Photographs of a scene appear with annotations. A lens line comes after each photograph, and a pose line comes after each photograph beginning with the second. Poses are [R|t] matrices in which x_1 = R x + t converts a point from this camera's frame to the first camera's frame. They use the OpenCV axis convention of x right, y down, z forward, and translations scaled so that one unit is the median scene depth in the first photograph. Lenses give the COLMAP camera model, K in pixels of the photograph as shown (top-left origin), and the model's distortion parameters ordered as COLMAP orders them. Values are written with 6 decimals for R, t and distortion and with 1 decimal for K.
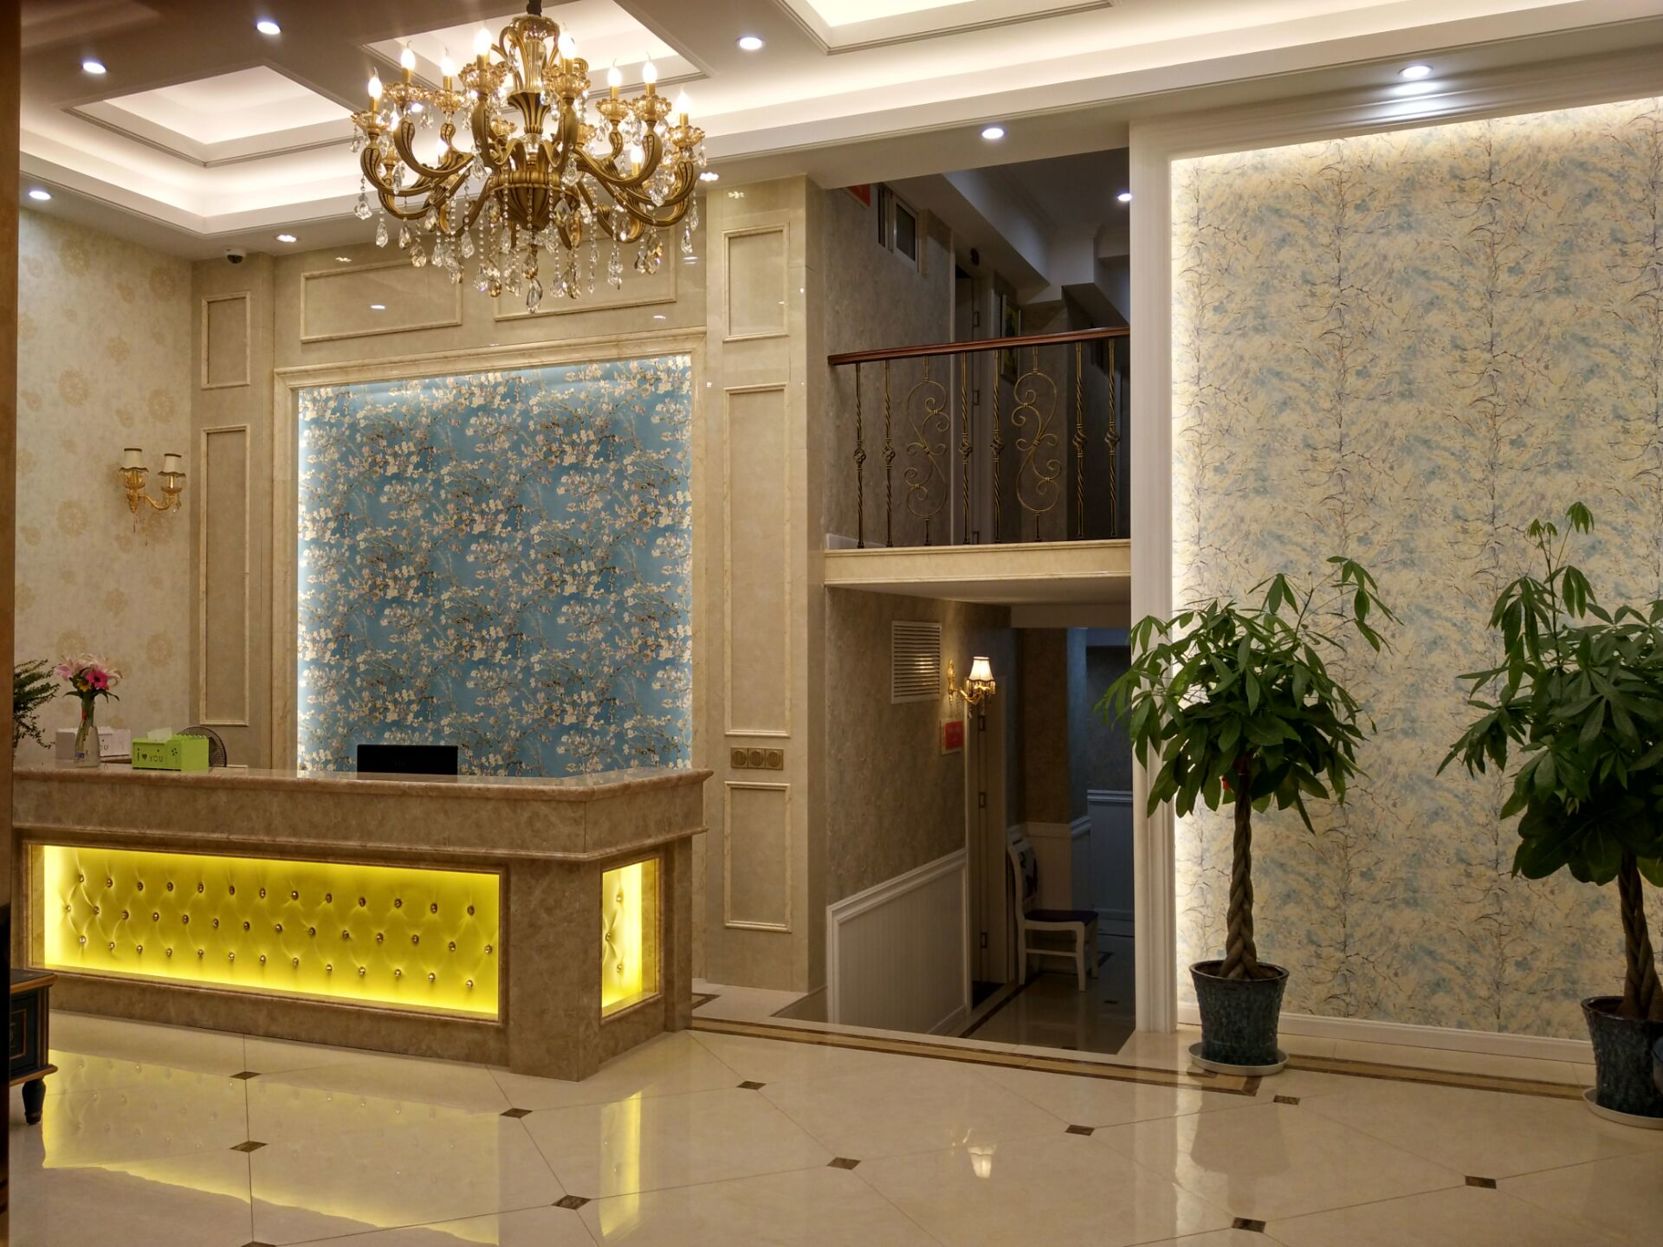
lens RADIAL K [[1421.0, 0, 820.4], [0, 1421.0, 630.5], [0, 0, 1]] dist [0.065248, -0.110795]
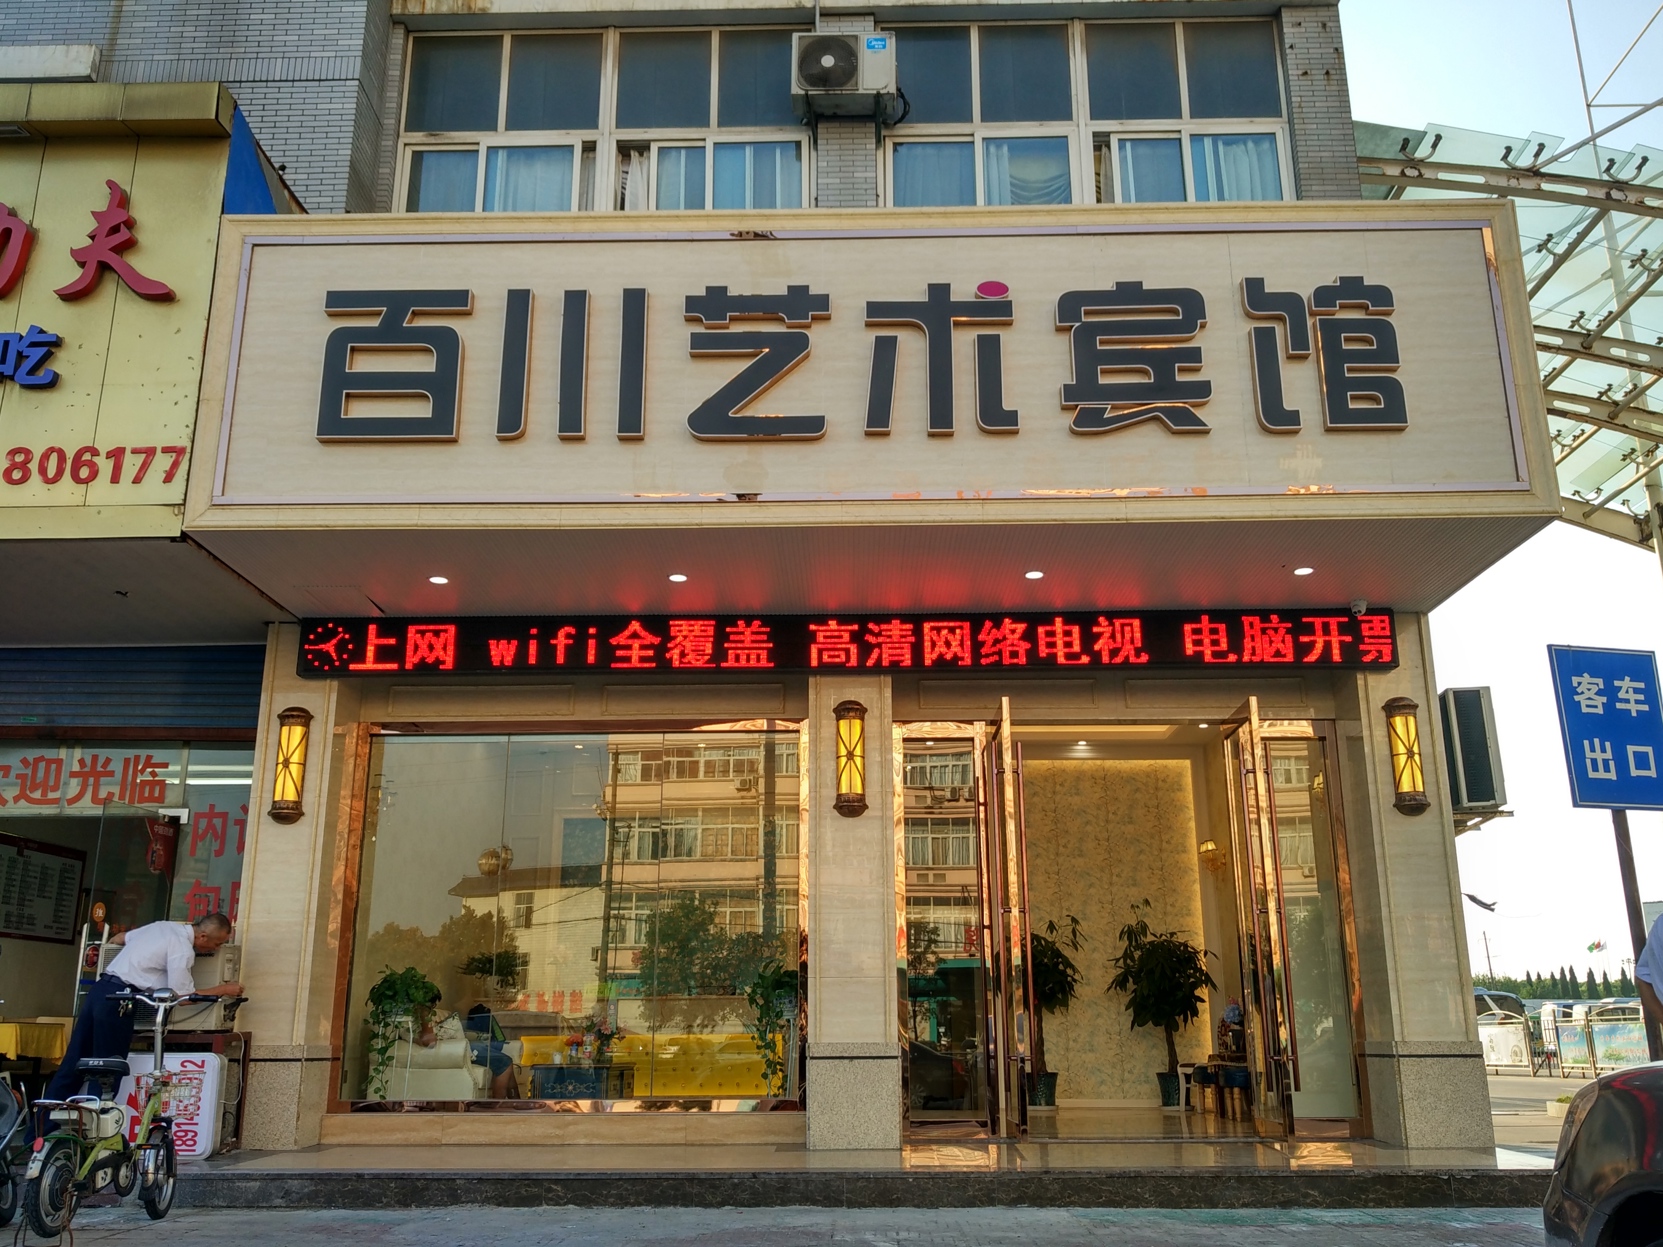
lens RADIAL K [[1429.8, 0, 833.9], [0, 1429.8, 604.5], [0, 0, 1]] dist [0.016099, -0.008483]
pose [[0.930343, 0.104902, 0.351365, -0.998601], [-0.005154, 0.961852, -0.273520, 0.118929], [-0.366654, 0.252657, 0.895393, -1.337929]]
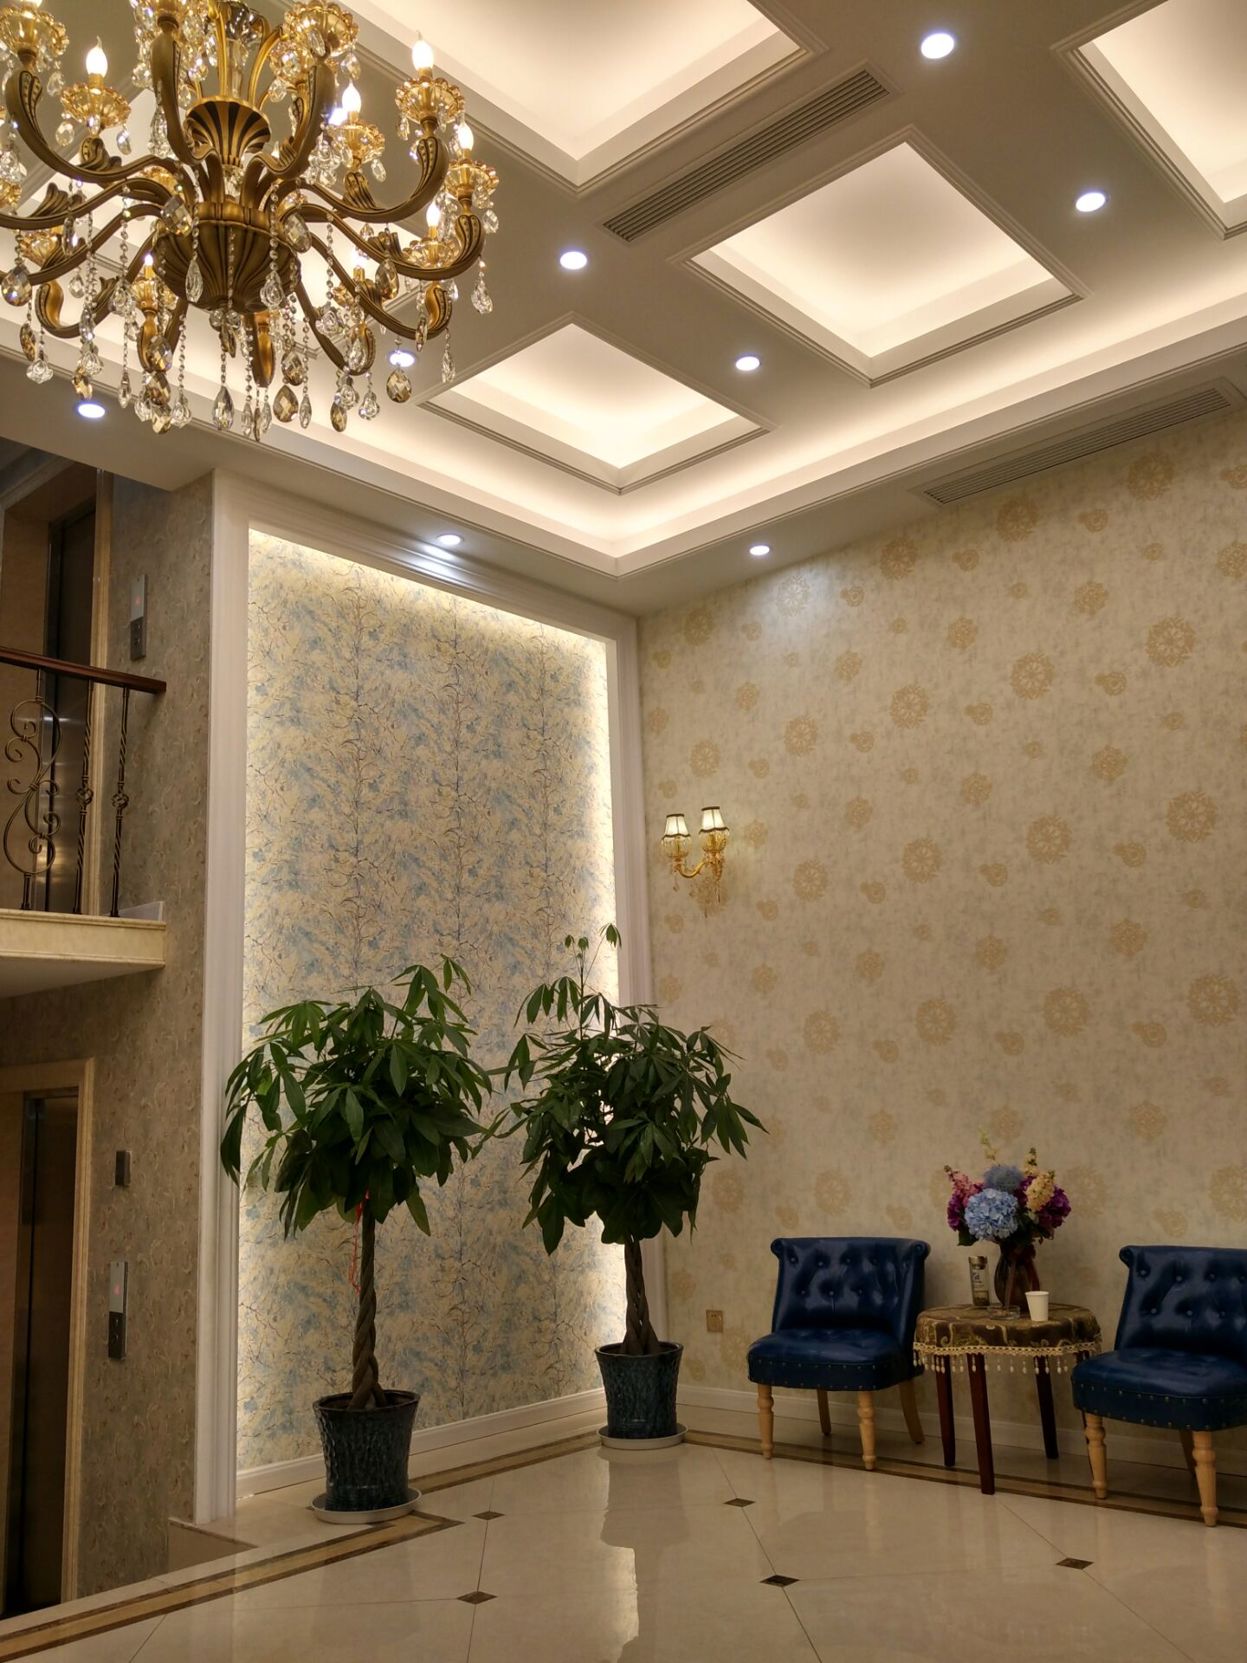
lens RADIAL K [[1421.0, 0, 631.5], [0, 1421.0, 821.1], [0, 0, 1]] dist [0.065248, -0.110795]
pose [[0.318035, 0.174669, 0.931850, -0.521497], [0.025173, 0.980980, -0.192469, 0.050526], [-0.947745, 0.084669, 0.307589, 0.490295]]
